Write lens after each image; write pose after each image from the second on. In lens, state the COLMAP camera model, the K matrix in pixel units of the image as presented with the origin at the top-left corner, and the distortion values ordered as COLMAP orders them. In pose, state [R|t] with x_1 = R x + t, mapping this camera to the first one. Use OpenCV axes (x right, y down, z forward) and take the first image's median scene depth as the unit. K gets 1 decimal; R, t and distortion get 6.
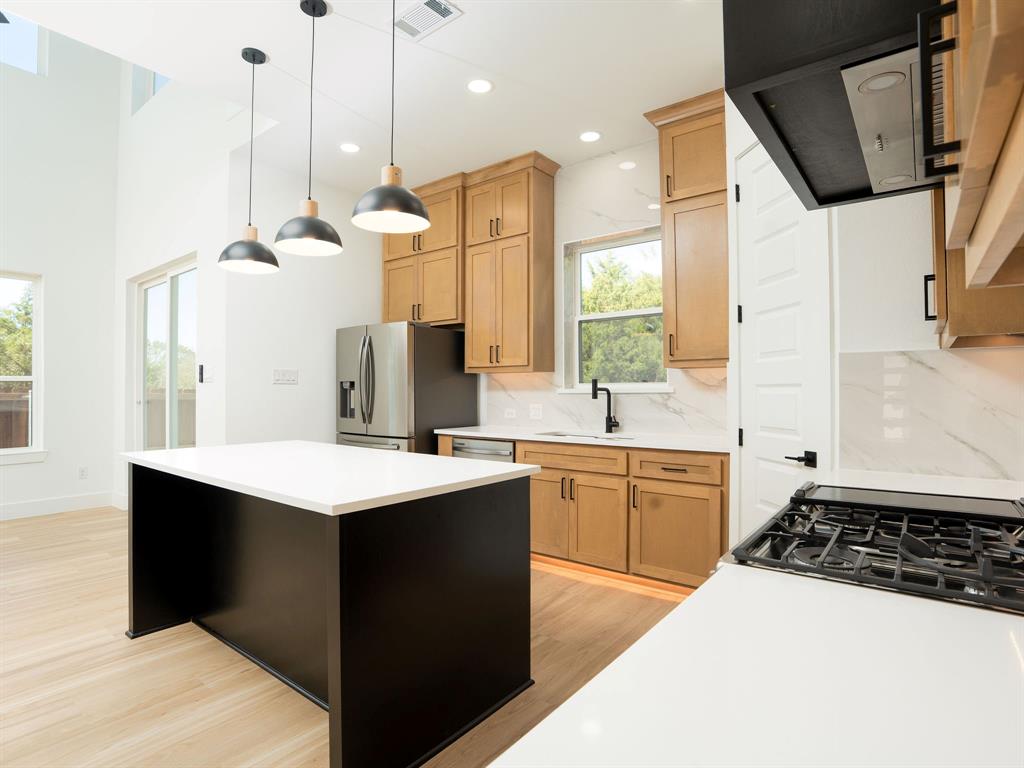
lens RADIAL K [[538.0, 0, 515.3], [0, 538.0, 381.4], [0, 0, 1]] dist [-0.055363, 0.024448]
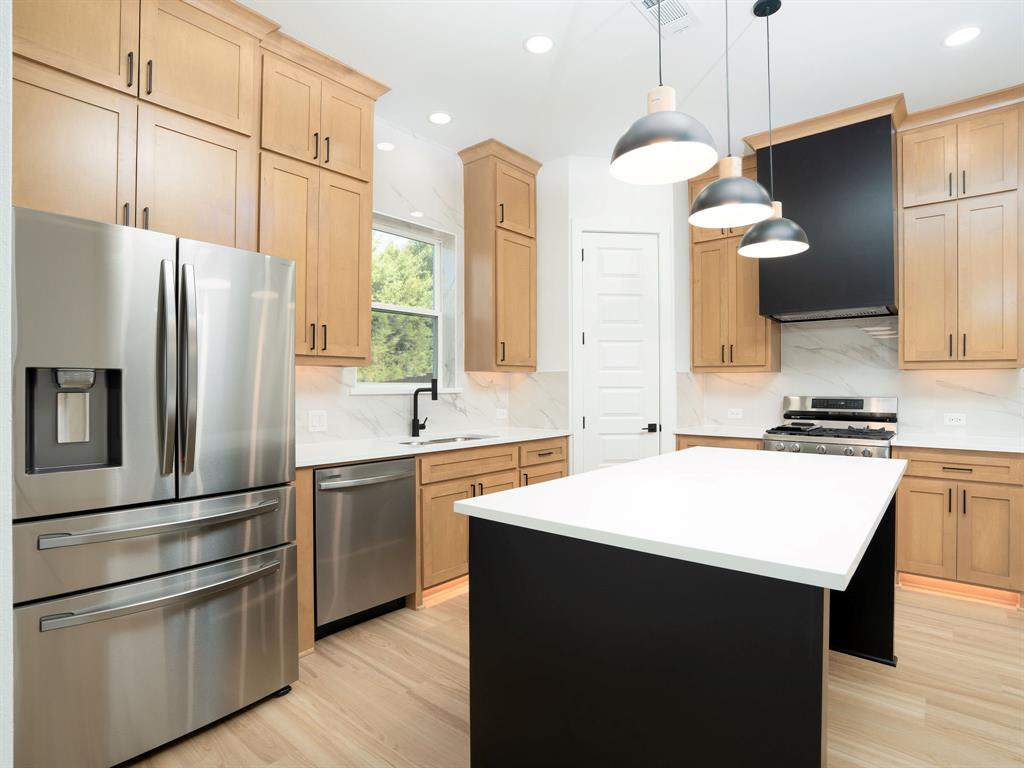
lens RADIAL K [[538.0, 0, 515.3], [0, 538.0, 381.4], [0, 0, 1]] dist [-0.055363, 0.024448]
pose [[0.049096, 0.014899, 0.998683, -0.744599], [-0.013849, 0.999803, -0.014235, 0.011203], [-0.998698, -0.013132, 0.049293, 0.787170]]
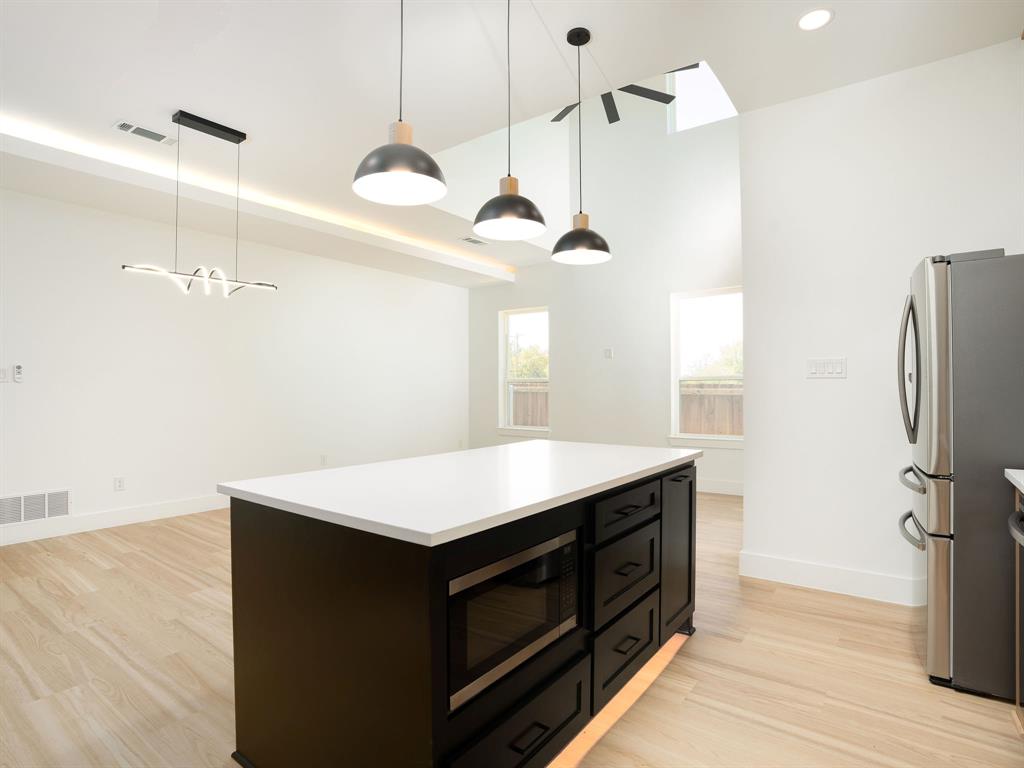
lens RADIAL K [[538.0, 0, 515.3], [0, 538.0, 381.4], [0, 0, 1]] dist [-0.055363, 0.024448]
pose [[0.020470, -0.011844, -0.999720, 0.330427], [0.013225, 0.999846, -0.011575, 0.012506], [0.999703, -0.012984, 0.020624, 0.601204]]
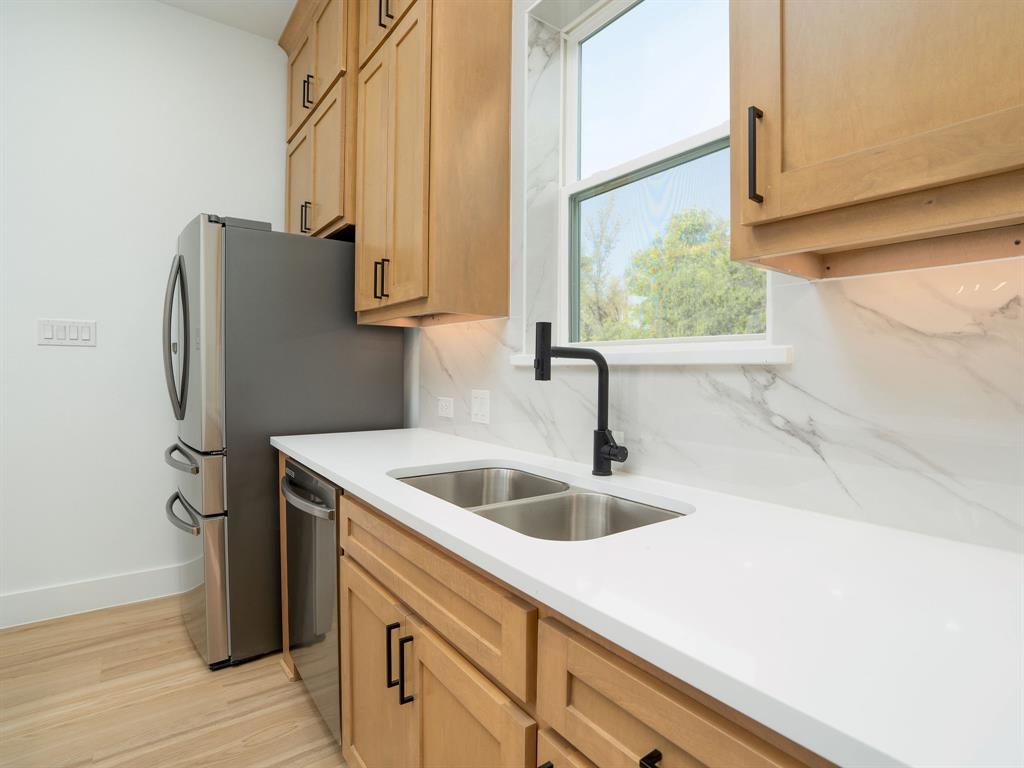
lens RADIAL K [[538.0, 0, 515.3], [0, 538.0, 381.4], [0, 0, 1]] dist [-0.055363, 0.024448]
pose [[0.959507, 0.016521, -0.281201, 0.221040], [-0.003779, 0.998944, 0.045796, 0.016408], [0.281660, -0.042879, 0.958556, 0.642478]]
